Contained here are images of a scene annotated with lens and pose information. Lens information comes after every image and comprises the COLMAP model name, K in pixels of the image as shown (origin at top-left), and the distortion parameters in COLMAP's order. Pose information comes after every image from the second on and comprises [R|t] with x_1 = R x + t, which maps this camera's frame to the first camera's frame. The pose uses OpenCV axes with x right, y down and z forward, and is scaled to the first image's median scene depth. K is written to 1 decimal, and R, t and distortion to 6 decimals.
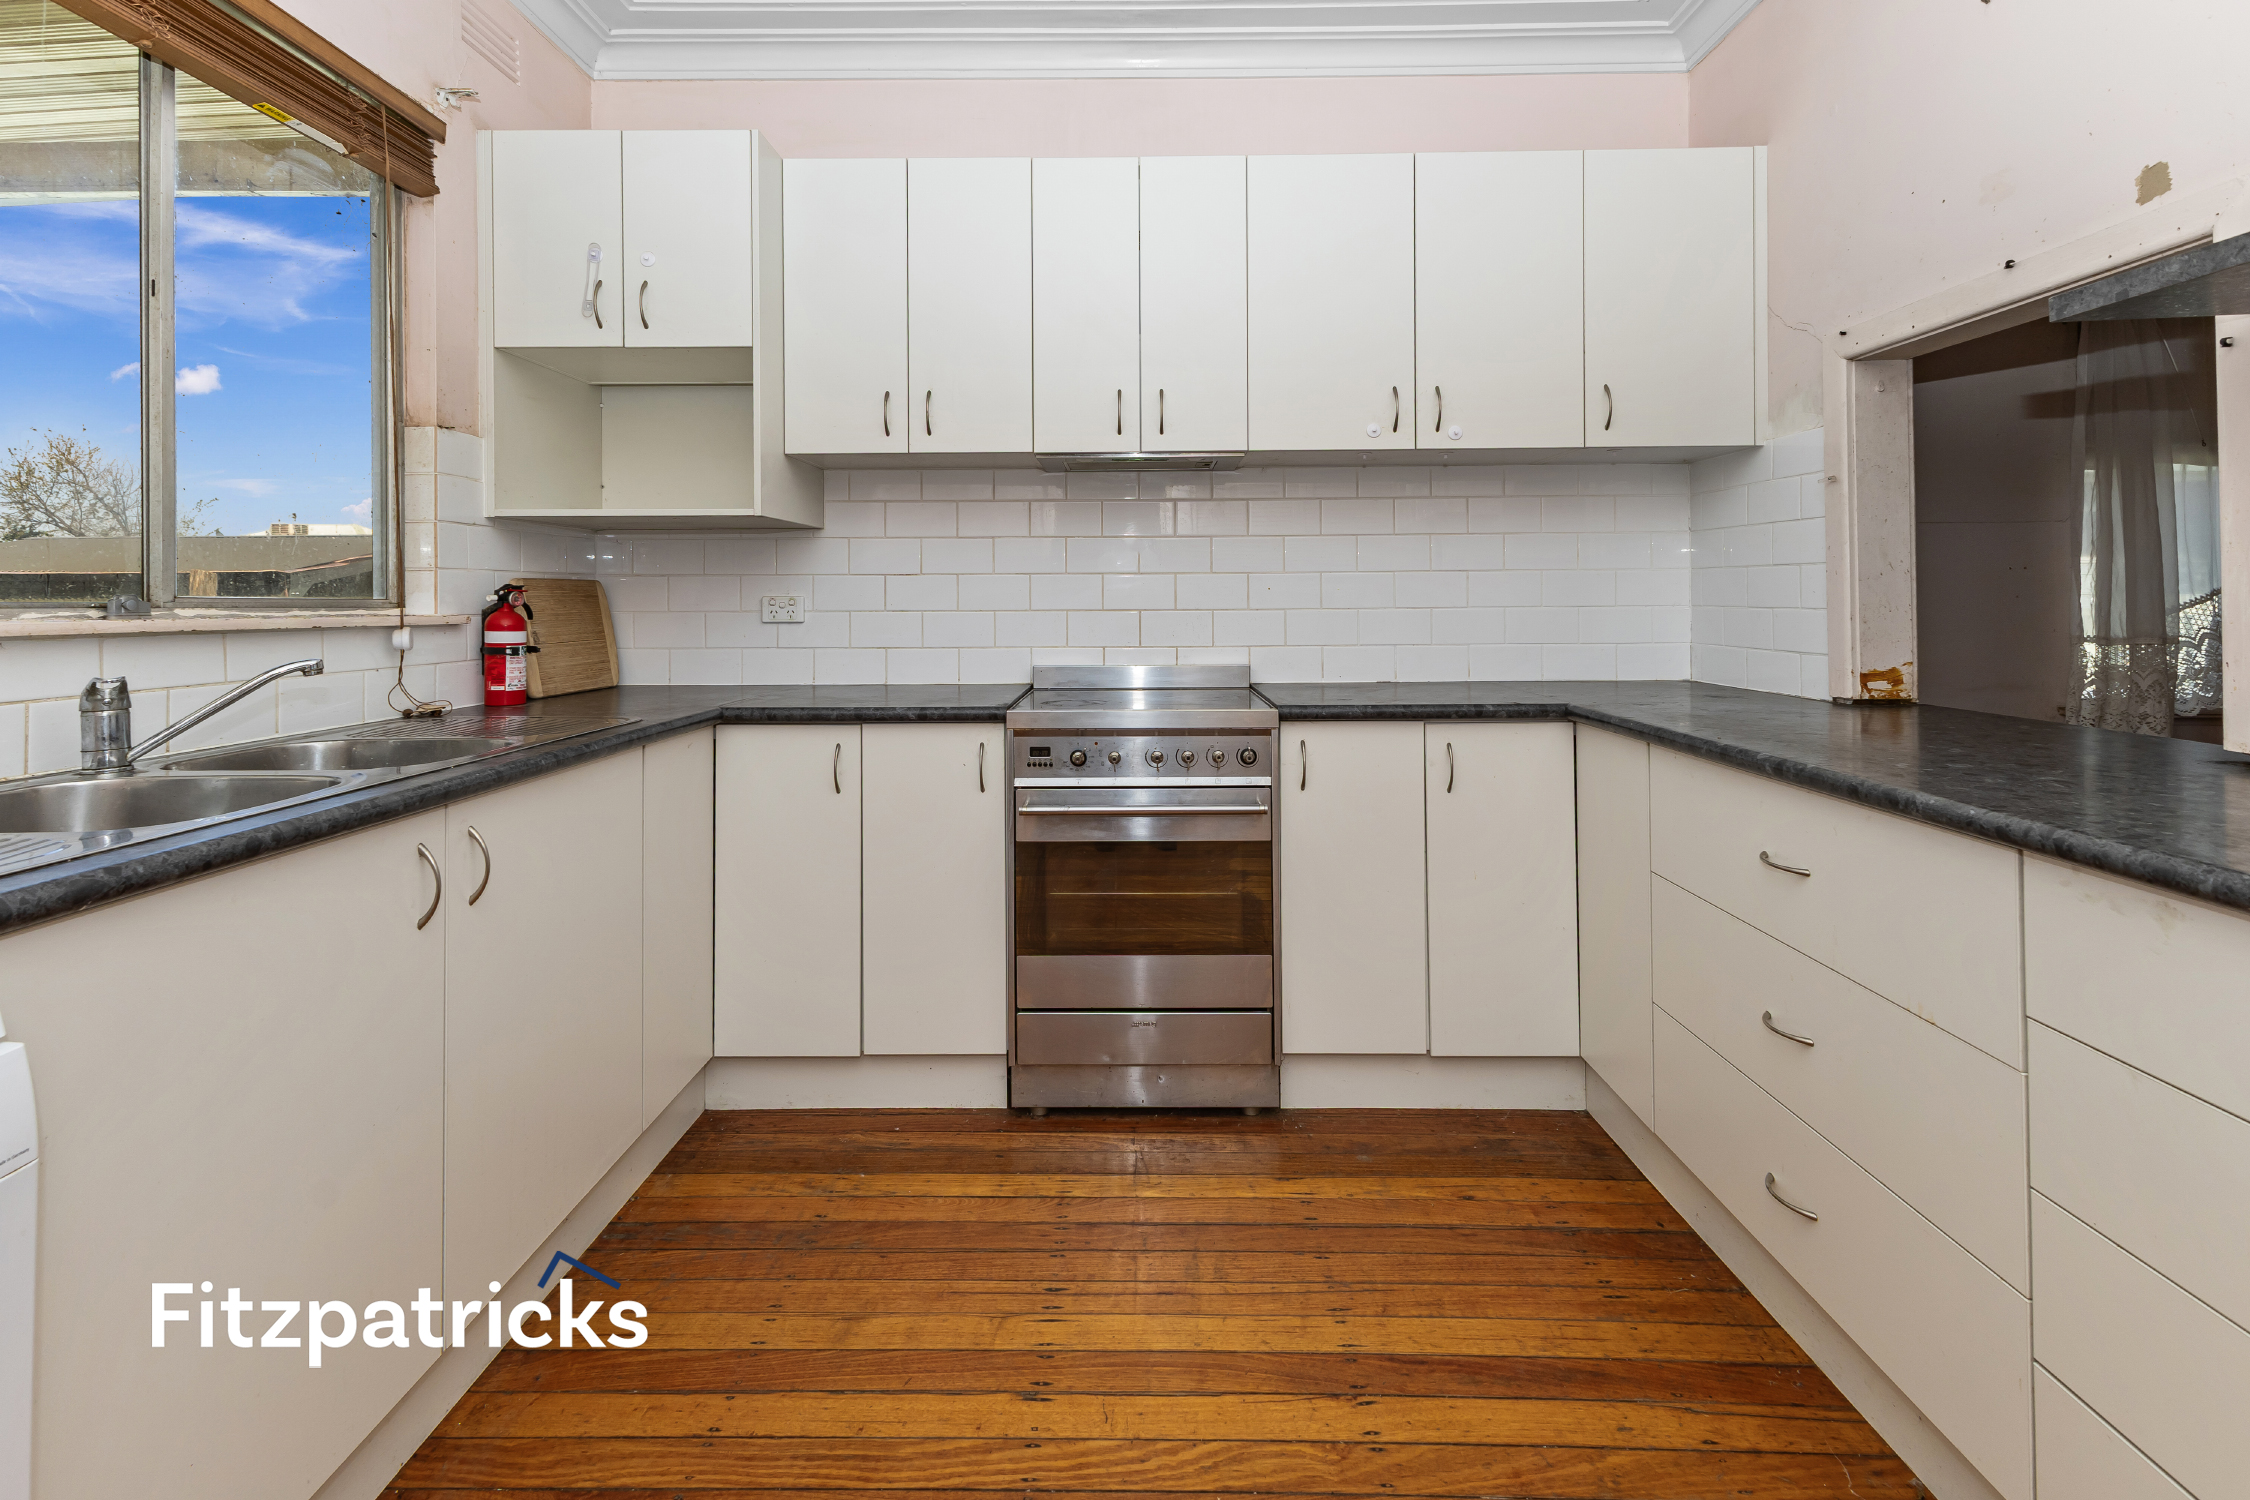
lens RADIAL K [[1012.3, 0, 1125.5], [0, 1012.3, 602.8], [0, 0, 1]] dist [0.001152, 0.000348]
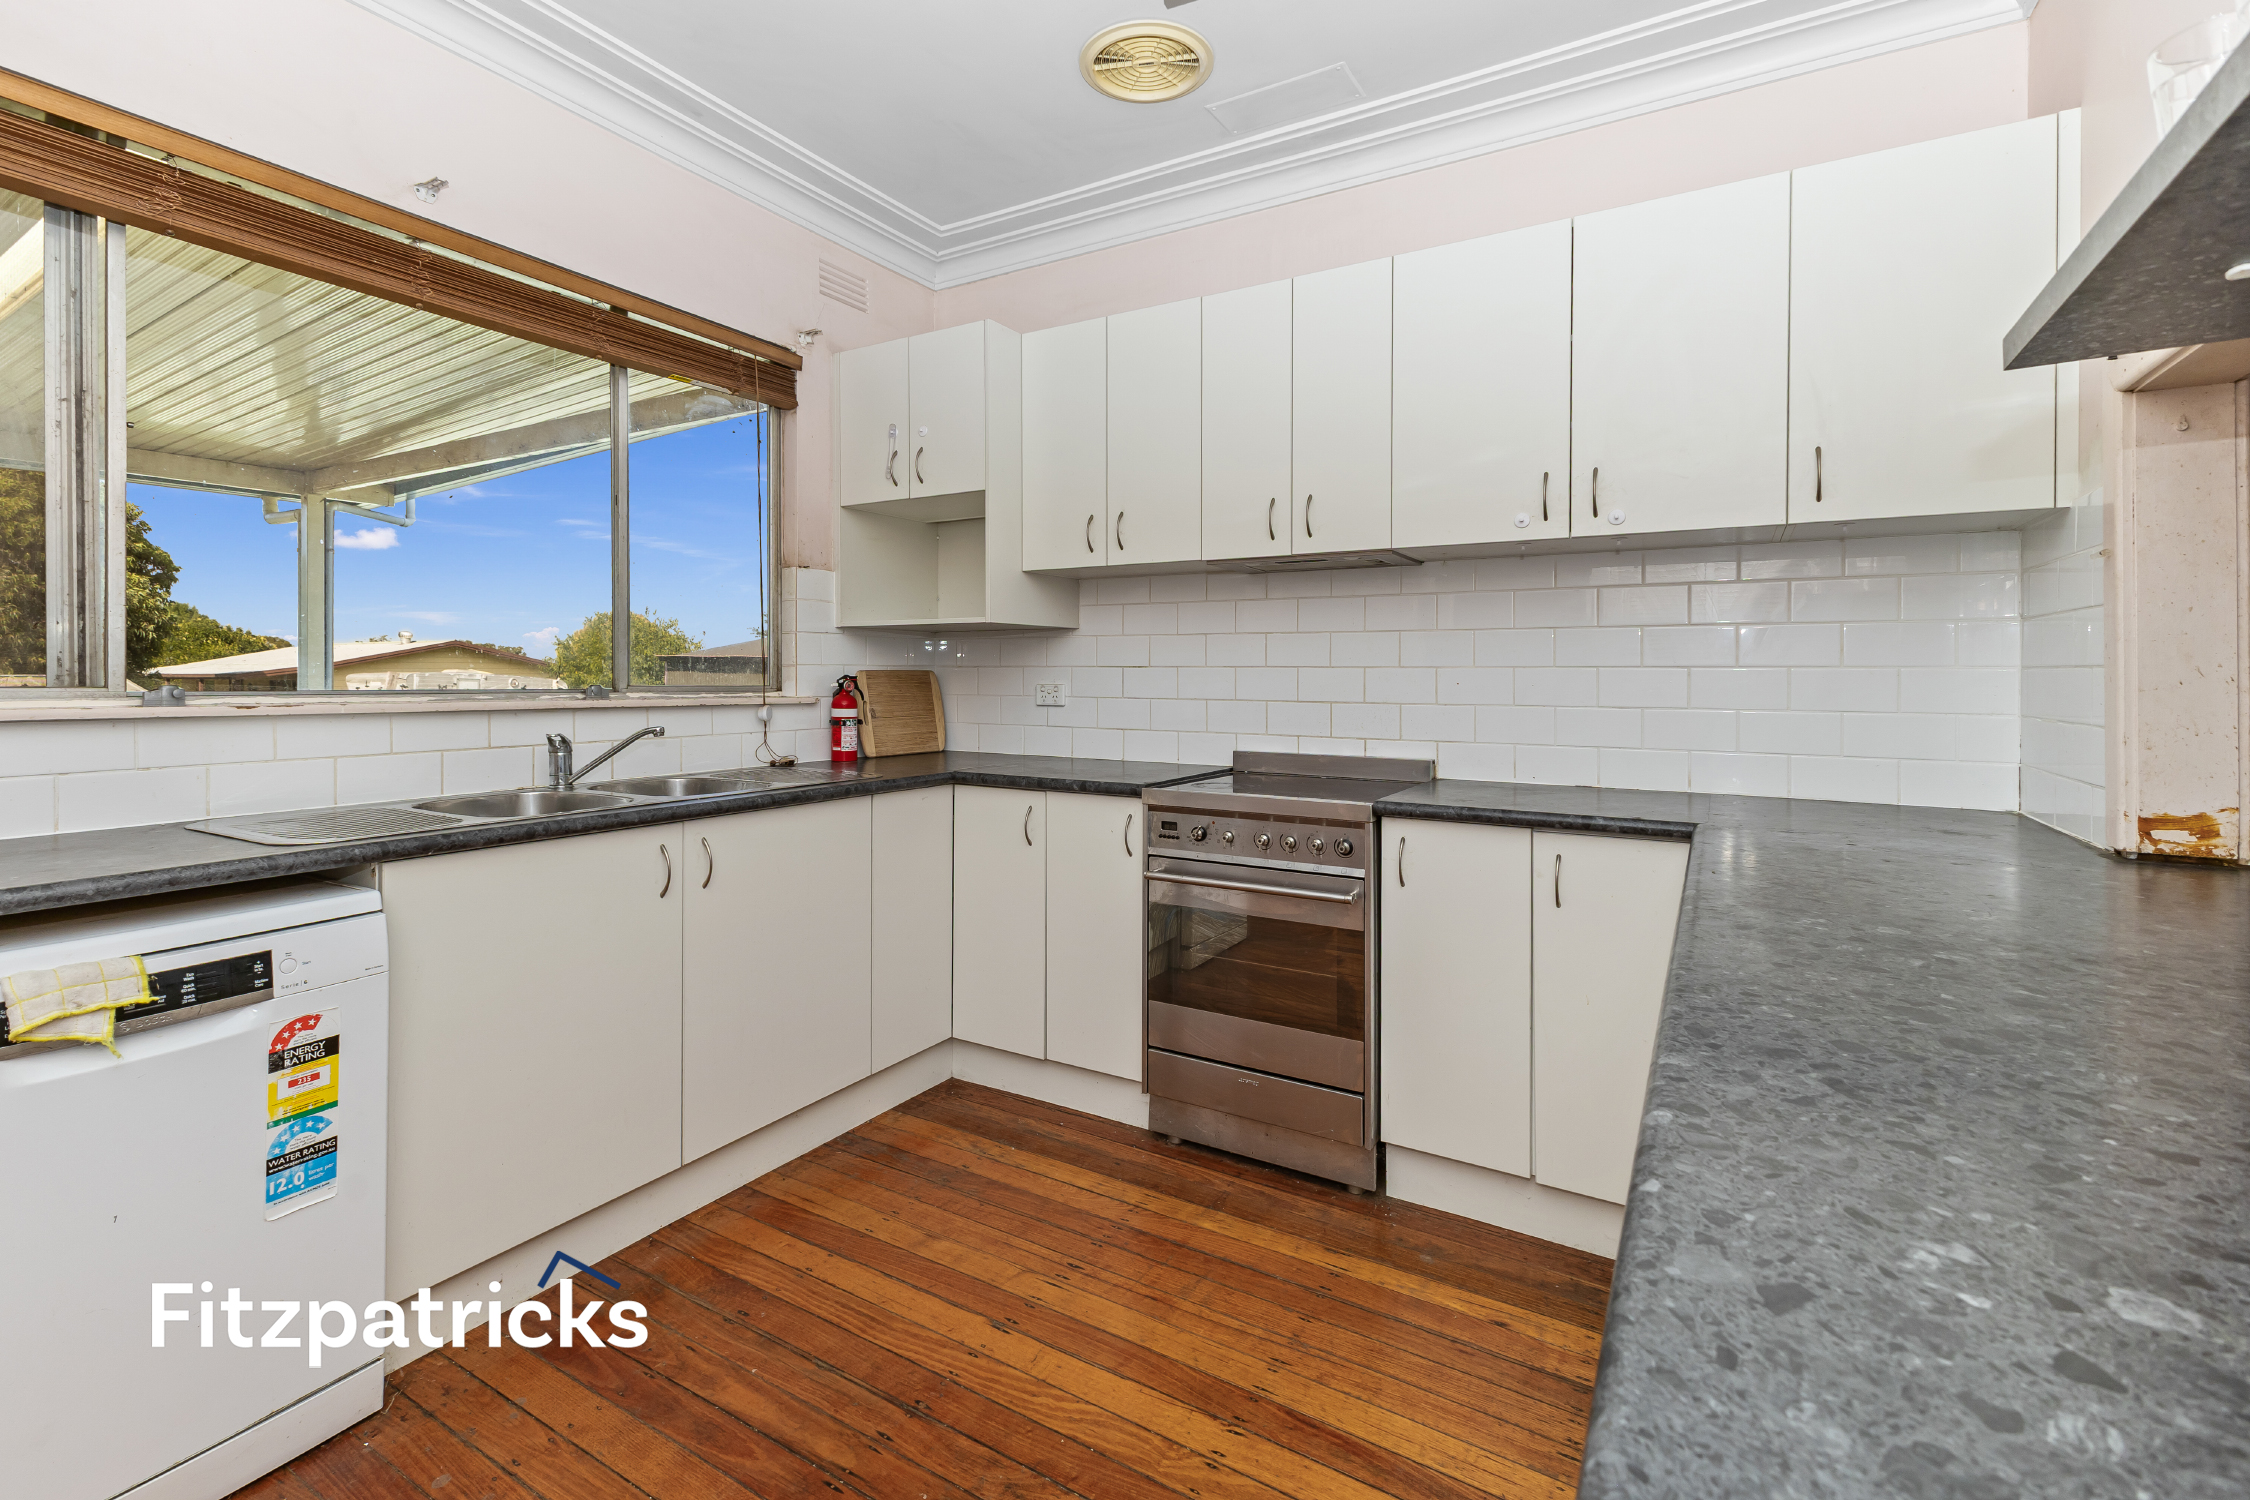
lens RADIAL K [[995.0, 0, 1121.6], [0, 995.0, 682.4], [0, 0, 1]] dist [0.012433, 0.000100]
pose [[0.864276, 0.014080, -0.502821, 0.437912], [-0.011461, 0.999900, 0.008300, -0.025285], [0.502888, -0.001410, 0.864351, -0.005933]]
